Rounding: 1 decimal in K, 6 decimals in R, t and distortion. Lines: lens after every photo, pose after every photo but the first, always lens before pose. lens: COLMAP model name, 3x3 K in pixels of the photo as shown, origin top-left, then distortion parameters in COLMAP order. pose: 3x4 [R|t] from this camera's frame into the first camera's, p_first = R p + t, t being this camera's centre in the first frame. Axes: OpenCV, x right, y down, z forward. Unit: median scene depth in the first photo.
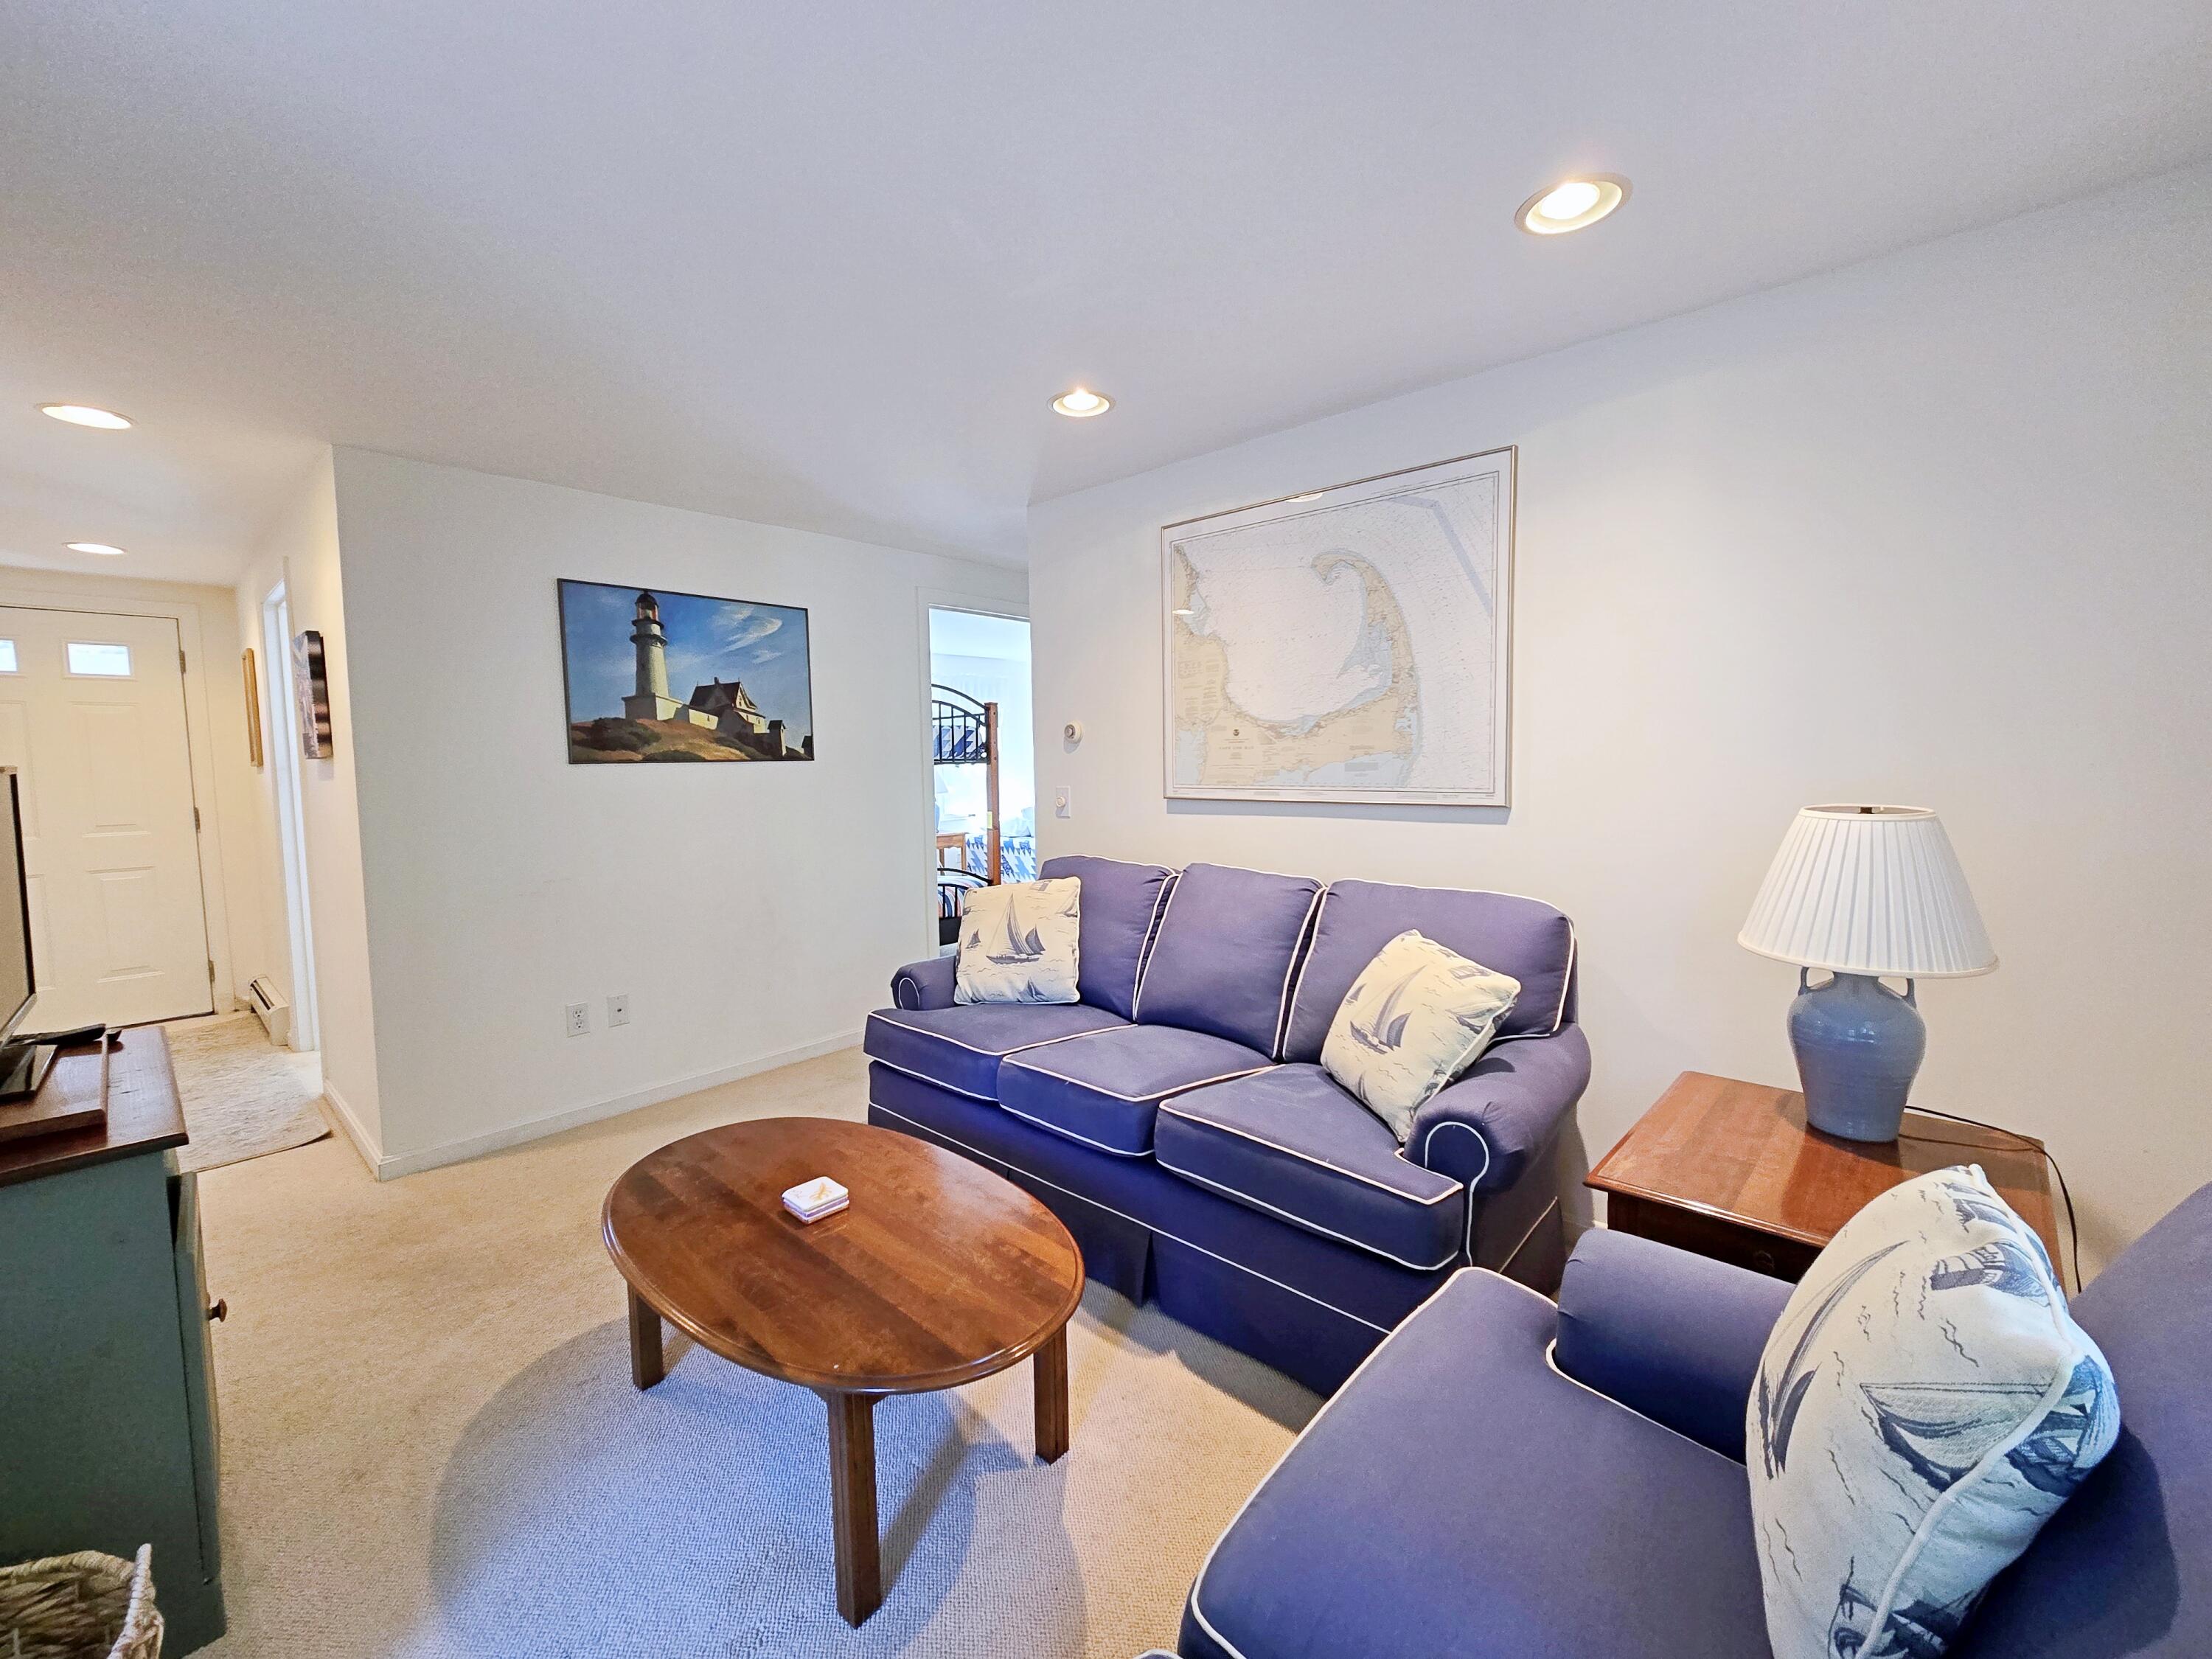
lens RADIAL K [[905.2, 0, 1108.0], [0, 905.2, 822.6], [0, 0, 1]] dist [-0.000192, 0.000435]
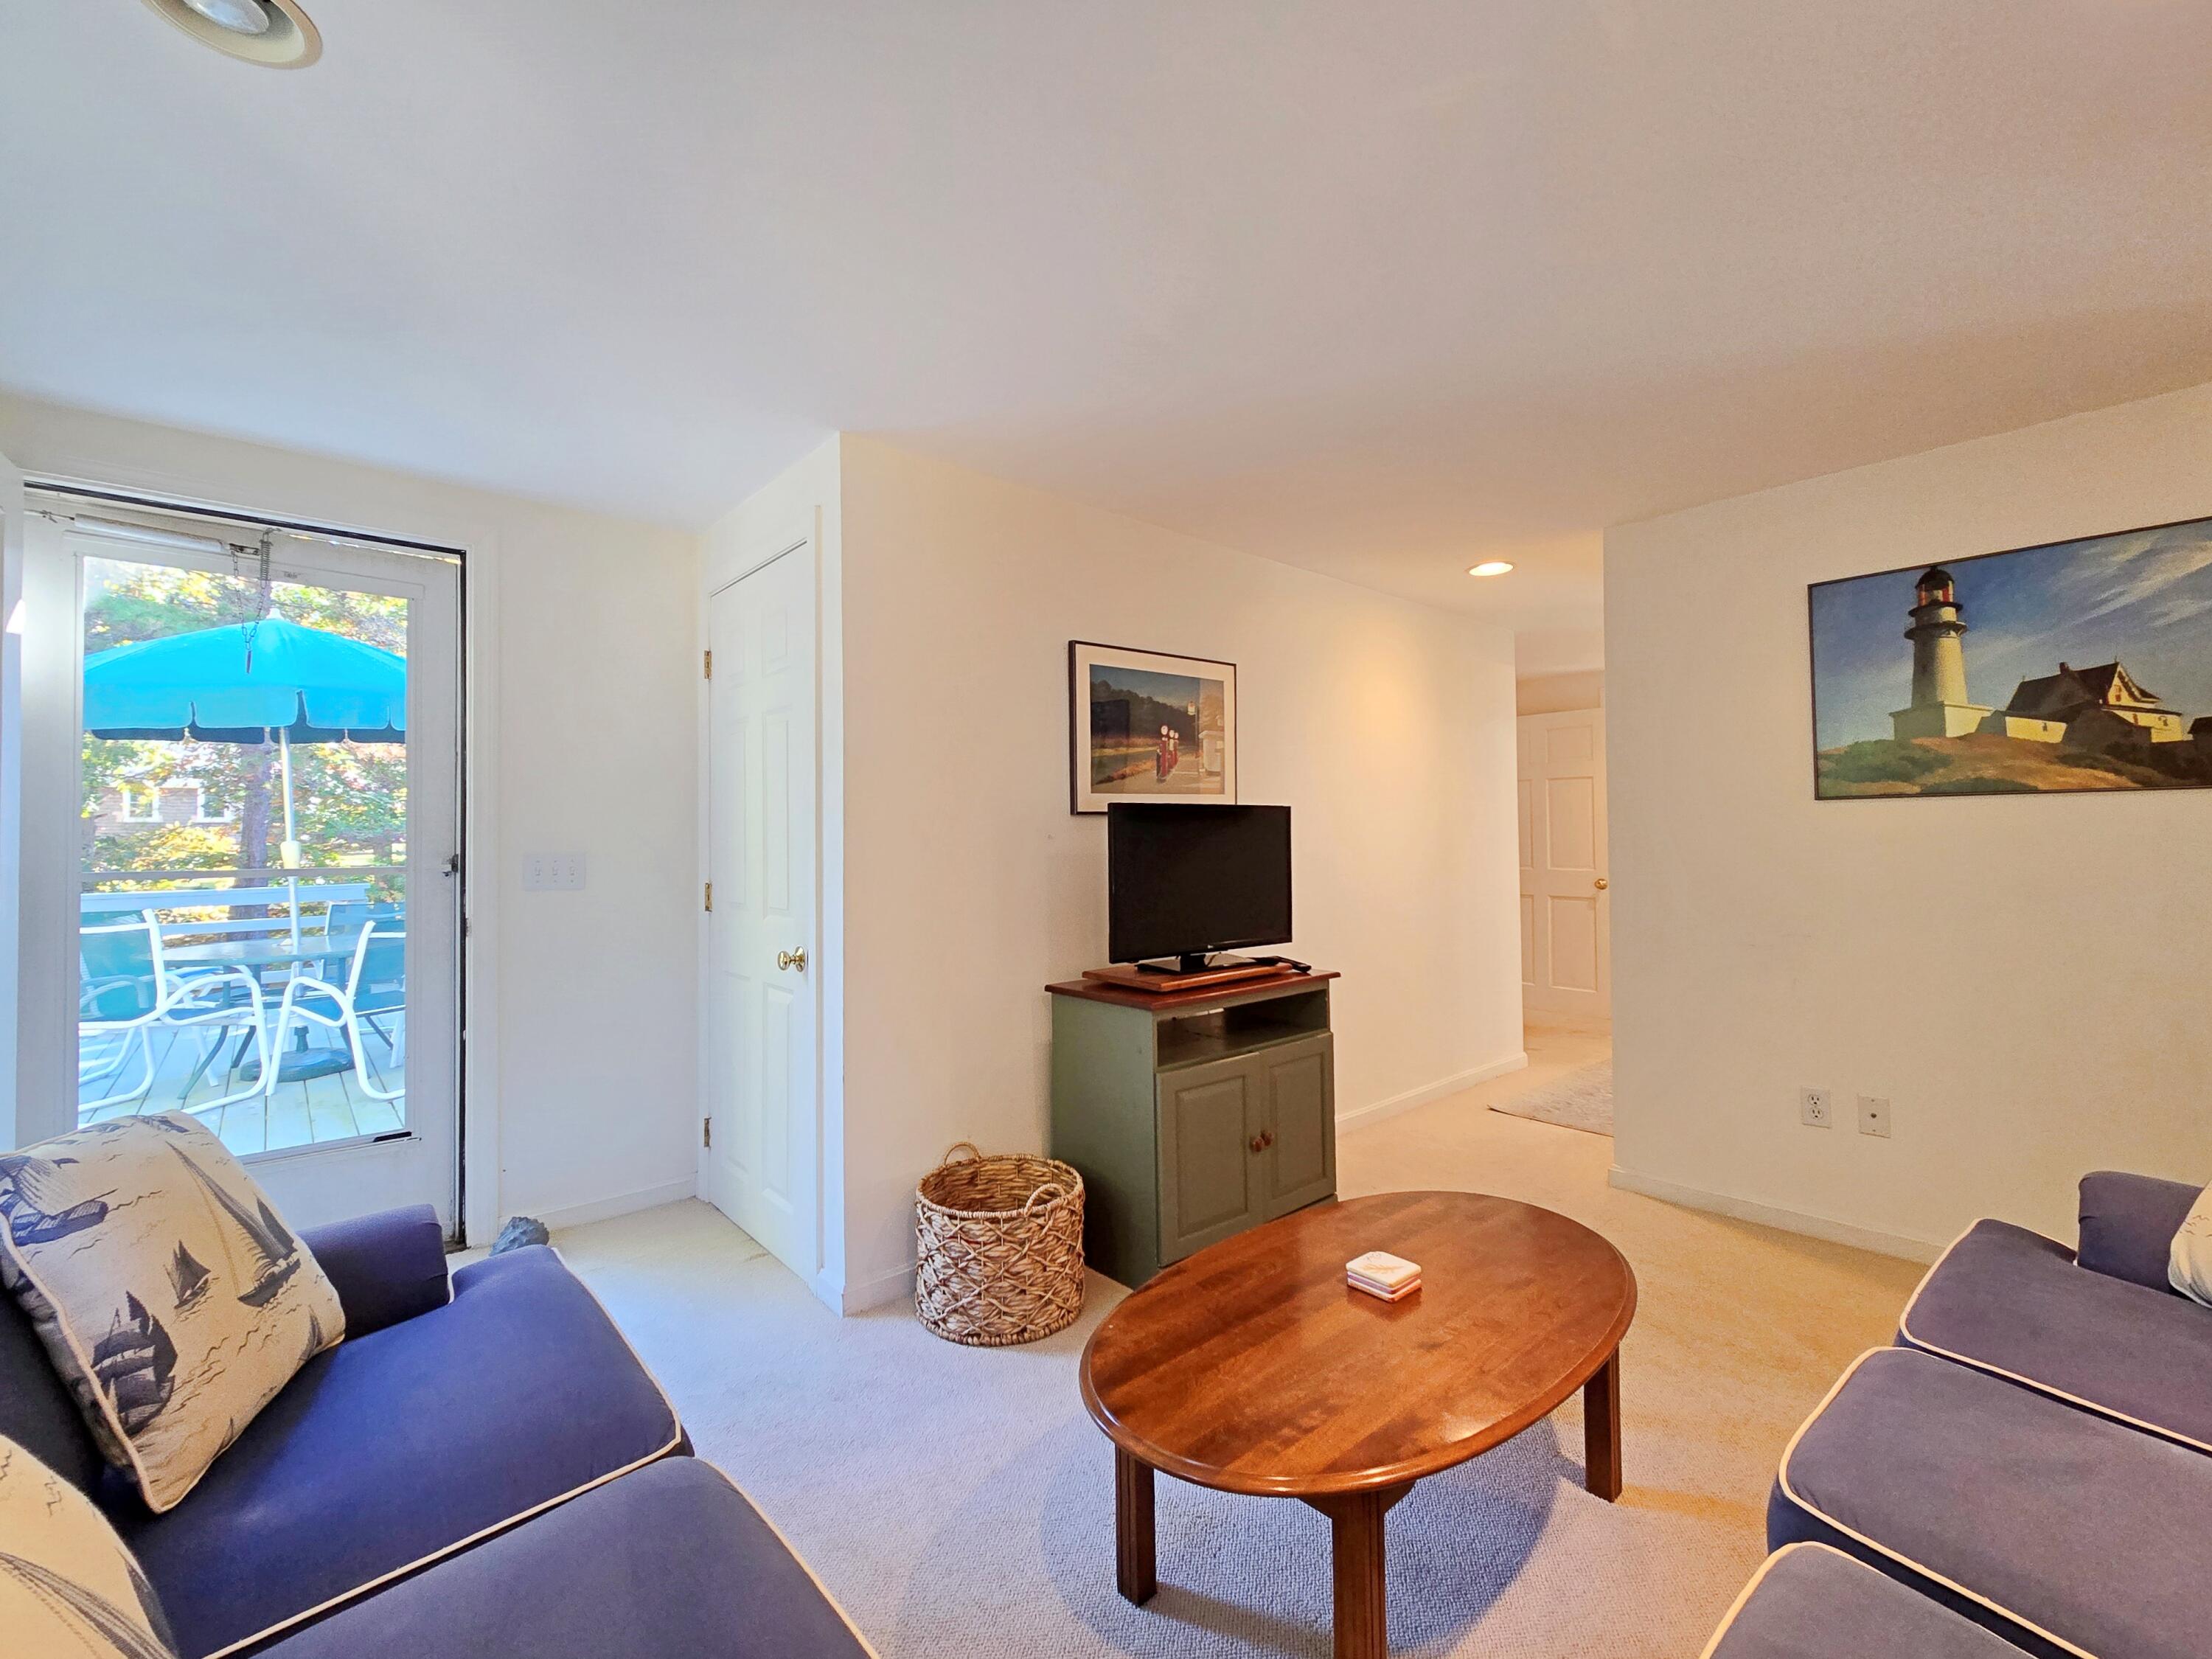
lens RADIAL K [[960.6, 0, 1115.5], [0, 960.6, 819.5], [0, 0, 1]] dist [-0.003505, -0.000371]
pose [[-0.117284, -0.000905, -0.993098, 0.356476], [-0.055131, 0.998463, 0.005601, -0.015390], [0.991567, 0.055407, -0.117154, 0.444597]]
